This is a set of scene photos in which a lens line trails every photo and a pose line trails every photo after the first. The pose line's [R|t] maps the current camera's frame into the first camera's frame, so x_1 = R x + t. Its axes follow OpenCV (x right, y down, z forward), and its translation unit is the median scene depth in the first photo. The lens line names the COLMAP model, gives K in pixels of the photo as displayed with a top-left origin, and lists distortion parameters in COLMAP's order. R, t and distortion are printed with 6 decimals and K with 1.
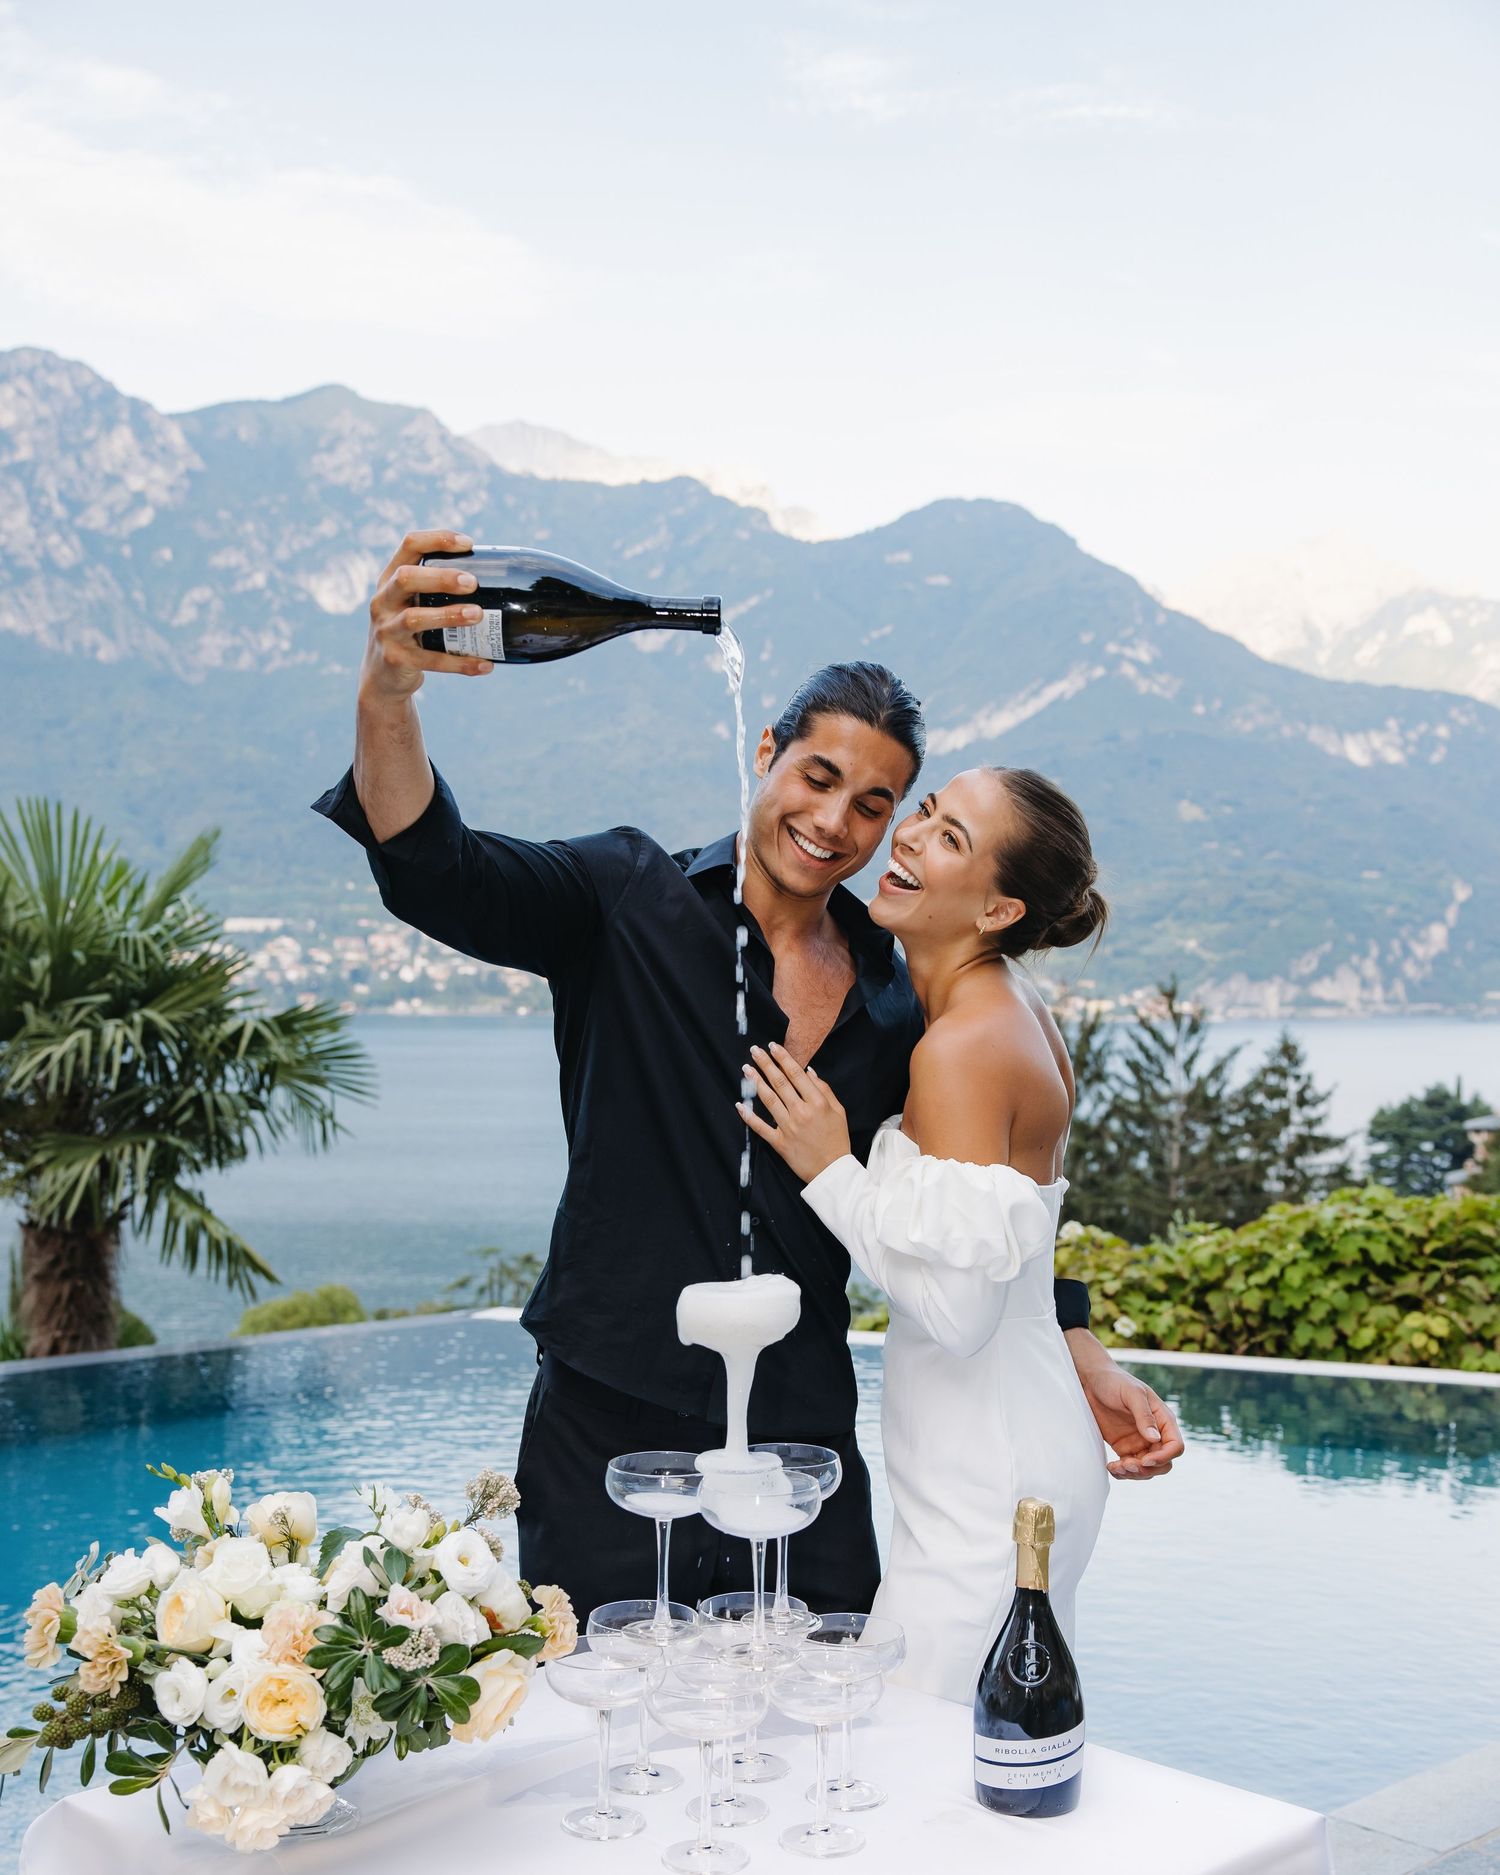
lens RADIAL K [[4283.1, 0, 750.0], [0, 4283.1, 937.5], [0, 0, 1]] dist [0.073656, 0.823214]
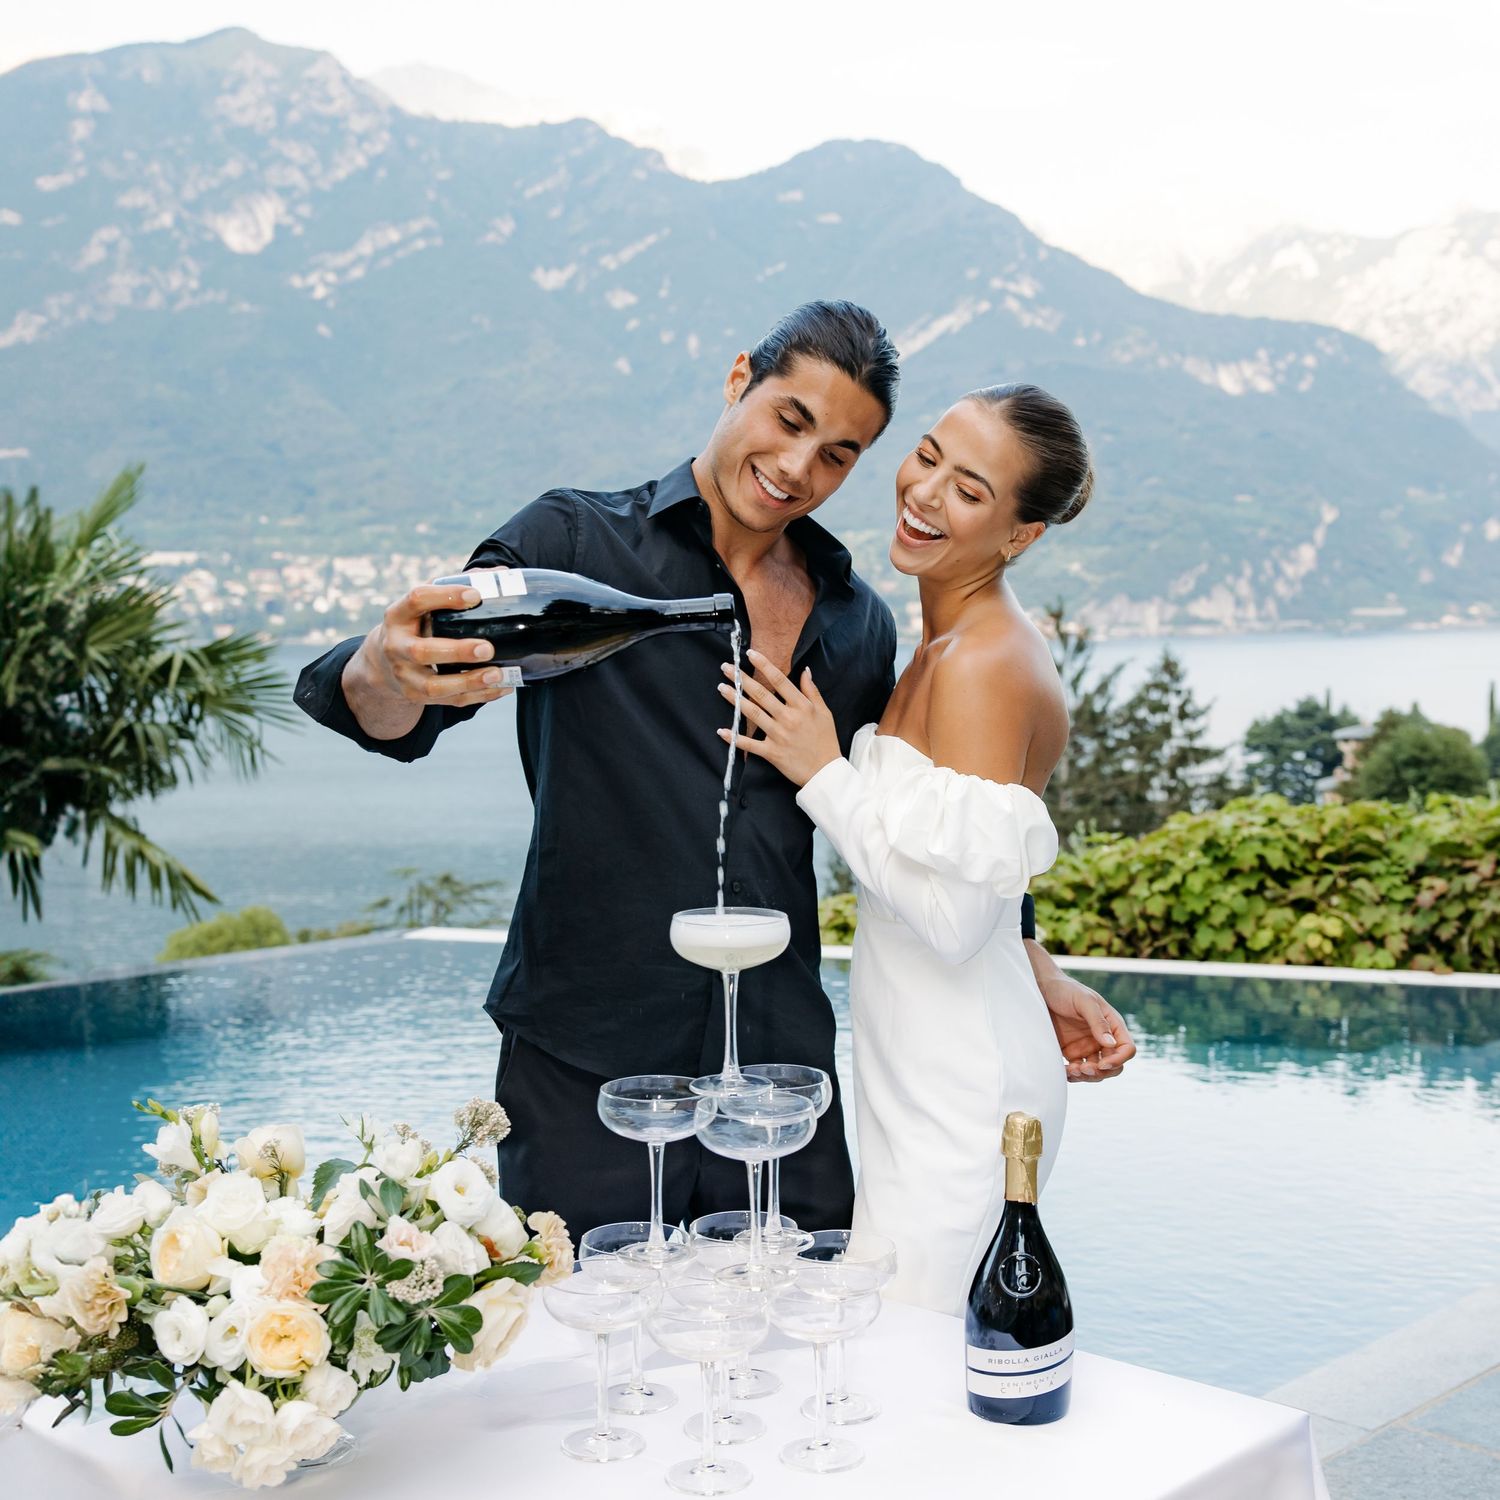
lens RADIAL K [[3627.4, 0, 750.0], [0, 3627.4, 750.0], [0, 0, 1]] dist [0.050355, 0.492928]
pose [[0.996106, -0.016158, 0.086667, -0.057369], [0.012040, 0.998783, 0.047827, 0.003069], [-0.087335, -0.046597, 0.995089, 0.130054]]
